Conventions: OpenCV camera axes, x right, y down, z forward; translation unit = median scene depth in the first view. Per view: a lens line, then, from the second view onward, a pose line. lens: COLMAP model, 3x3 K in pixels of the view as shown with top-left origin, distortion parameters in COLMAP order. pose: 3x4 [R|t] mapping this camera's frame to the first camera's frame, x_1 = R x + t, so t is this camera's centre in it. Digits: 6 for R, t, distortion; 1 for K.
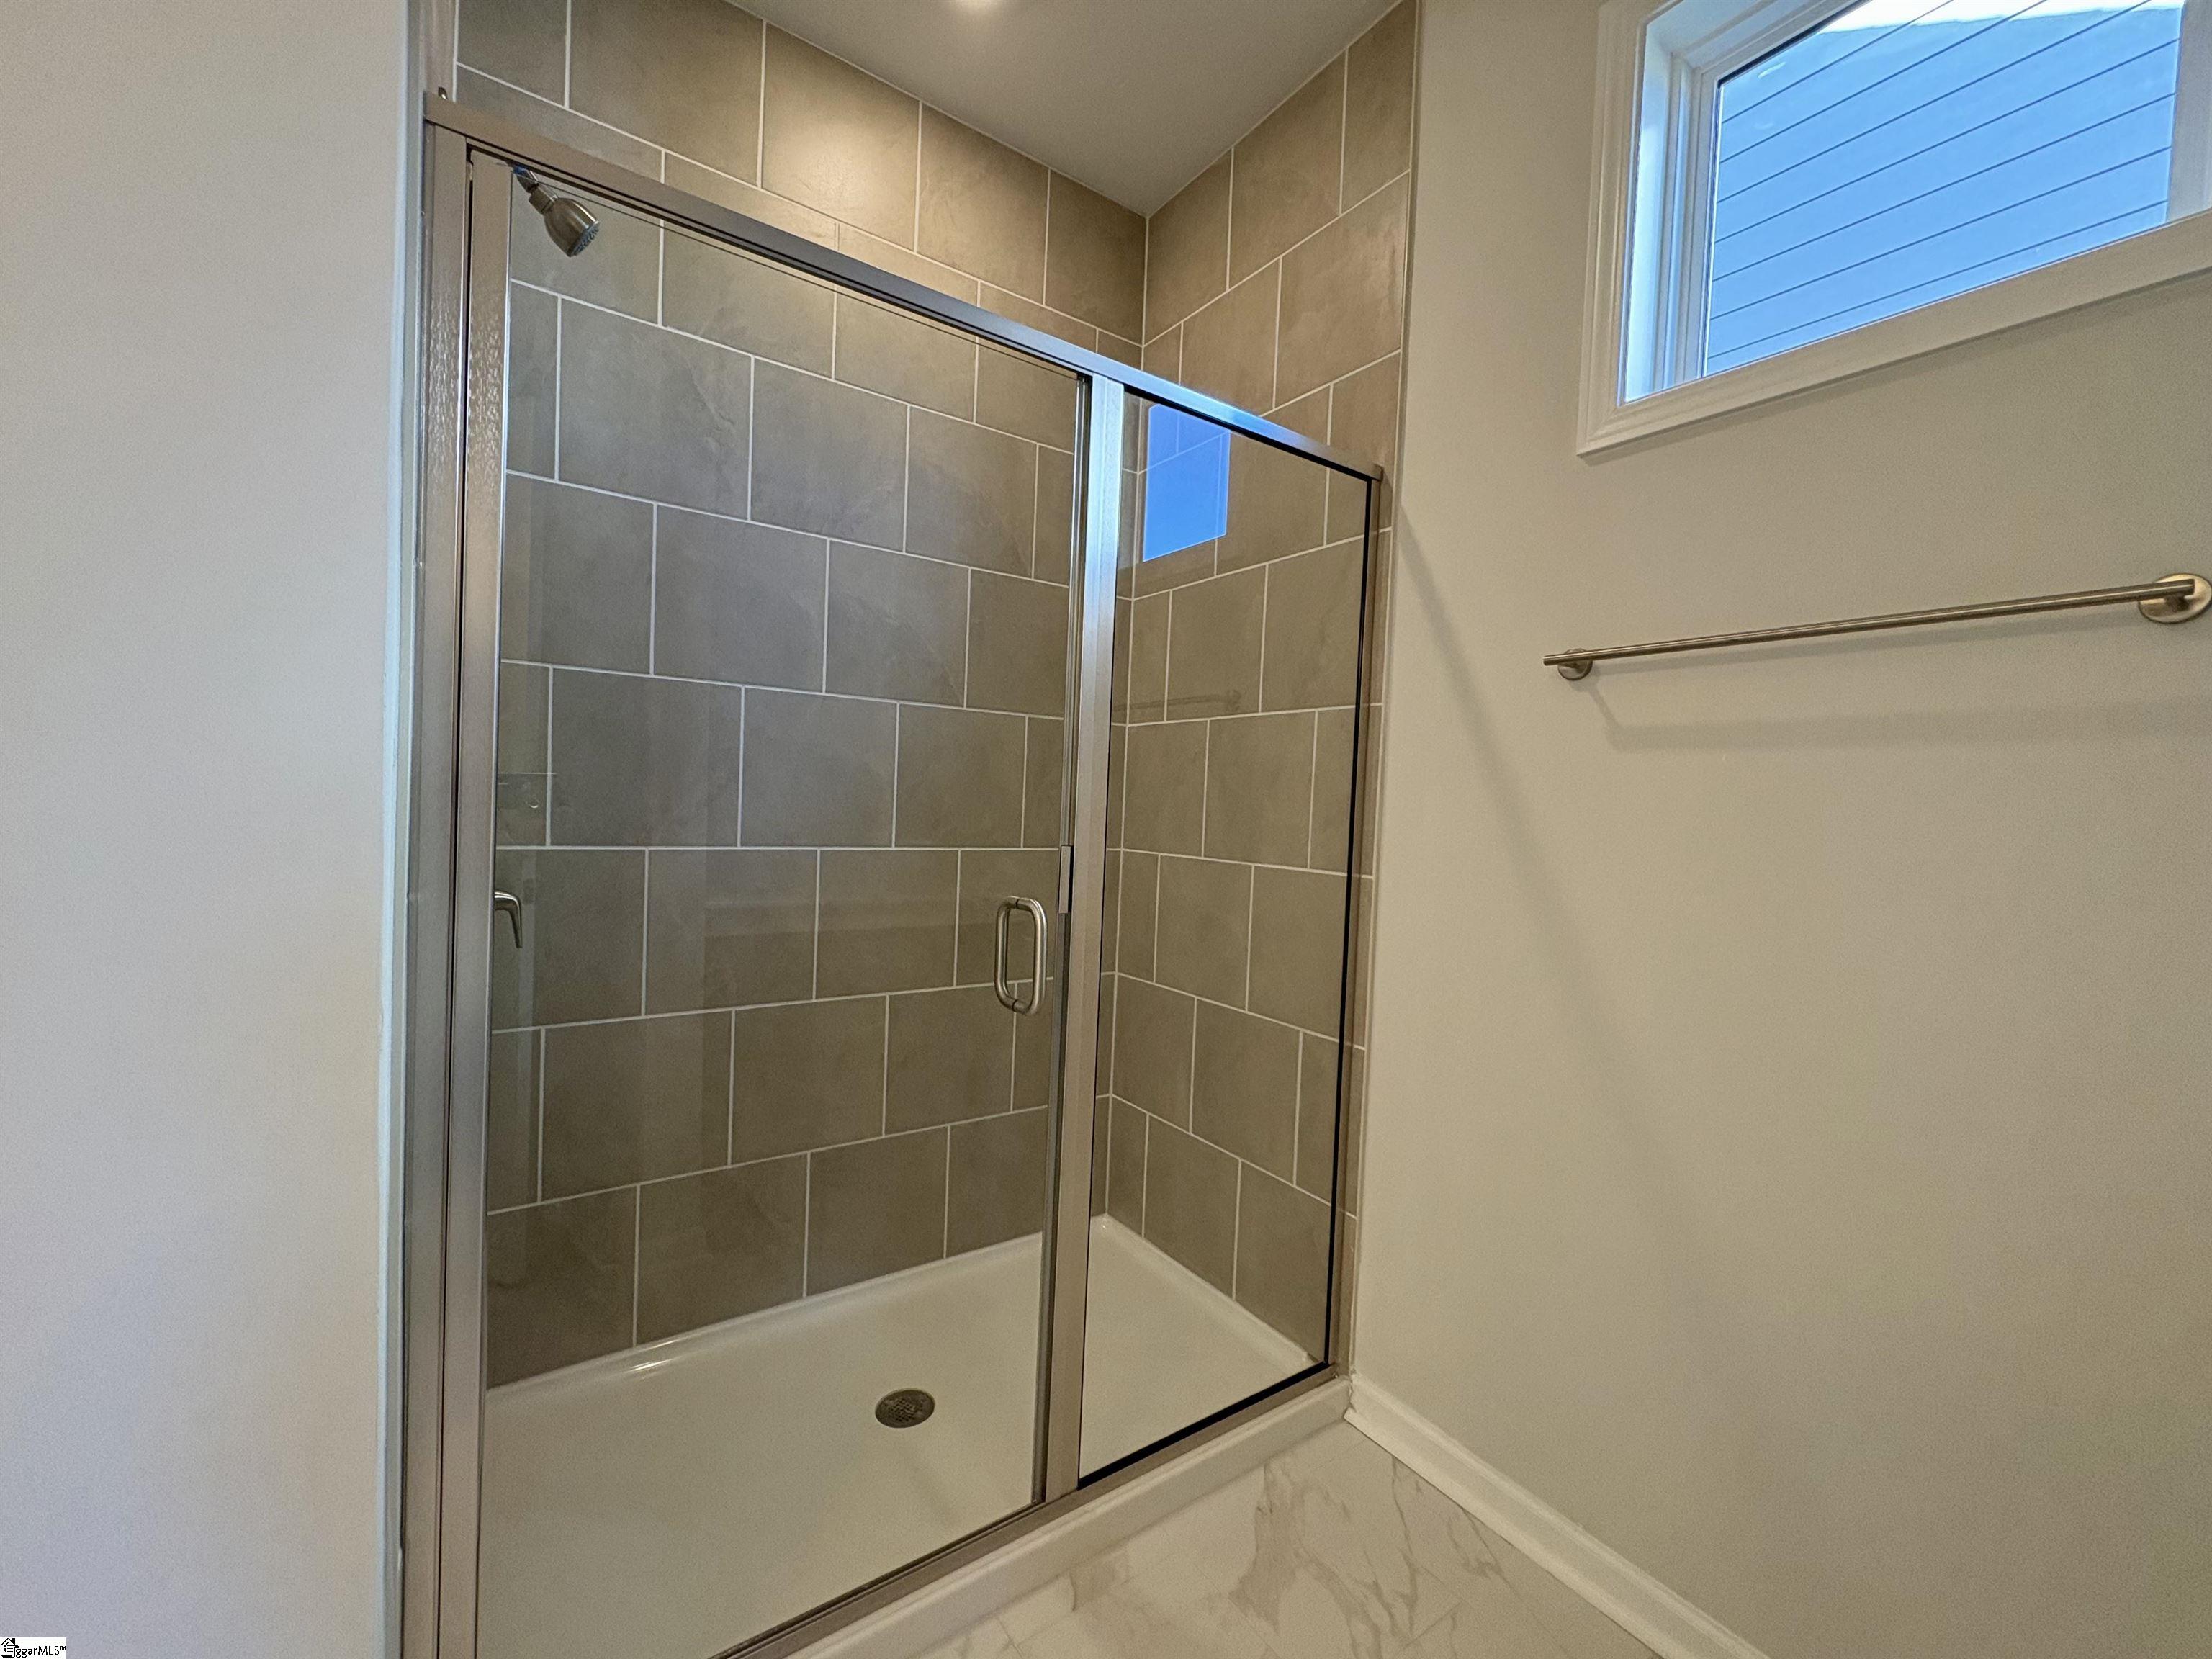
lens RADIAL K [[875.9, 0, 1108.2], [0, 875.9, 833.1], [0, 0, 1]] dist [-0.000015, -0.000458]
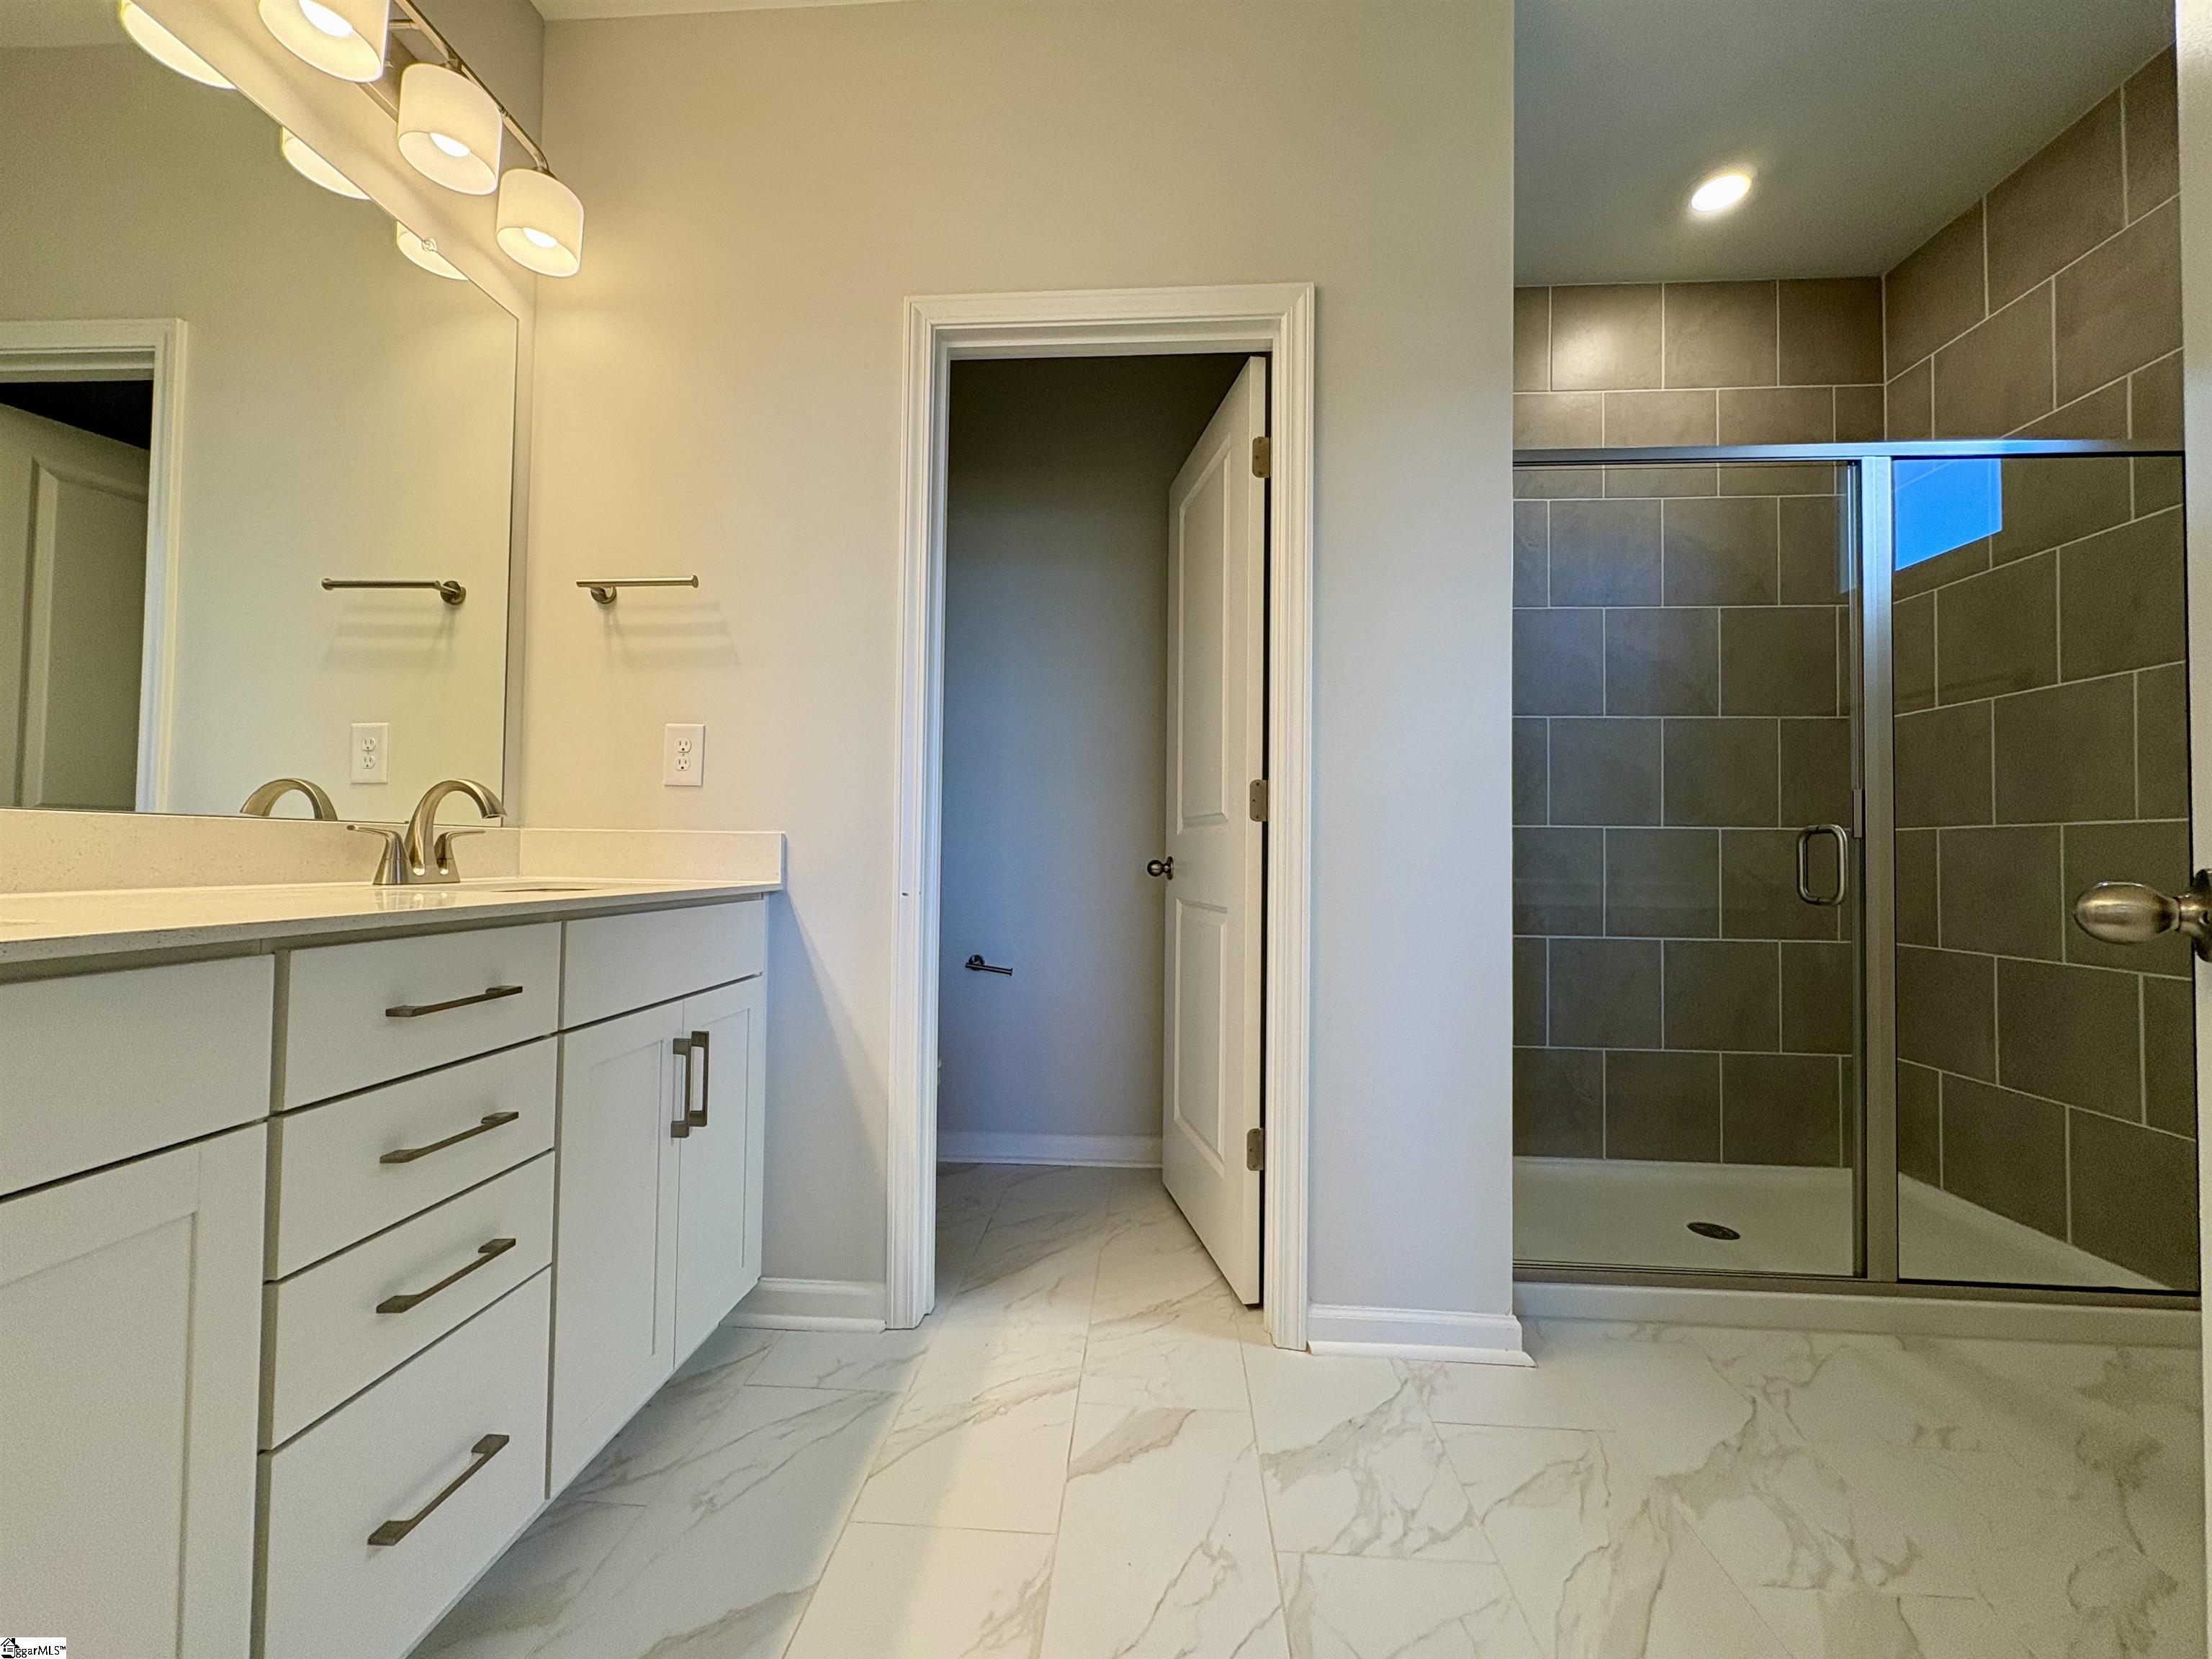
lens RADIAL K [[875.9, 0, 1101.5], [0, 875.9, 832.2], [0, 0, 1]] dist [-0.000015, -0.000458]
pose [[0.777102, -0.046352, -0.627665, -0.076121], [-0.002258, 0.997072, -0.076429, 0.130598], [0.629370, 0.060810, 0.774723, -0.568766]]
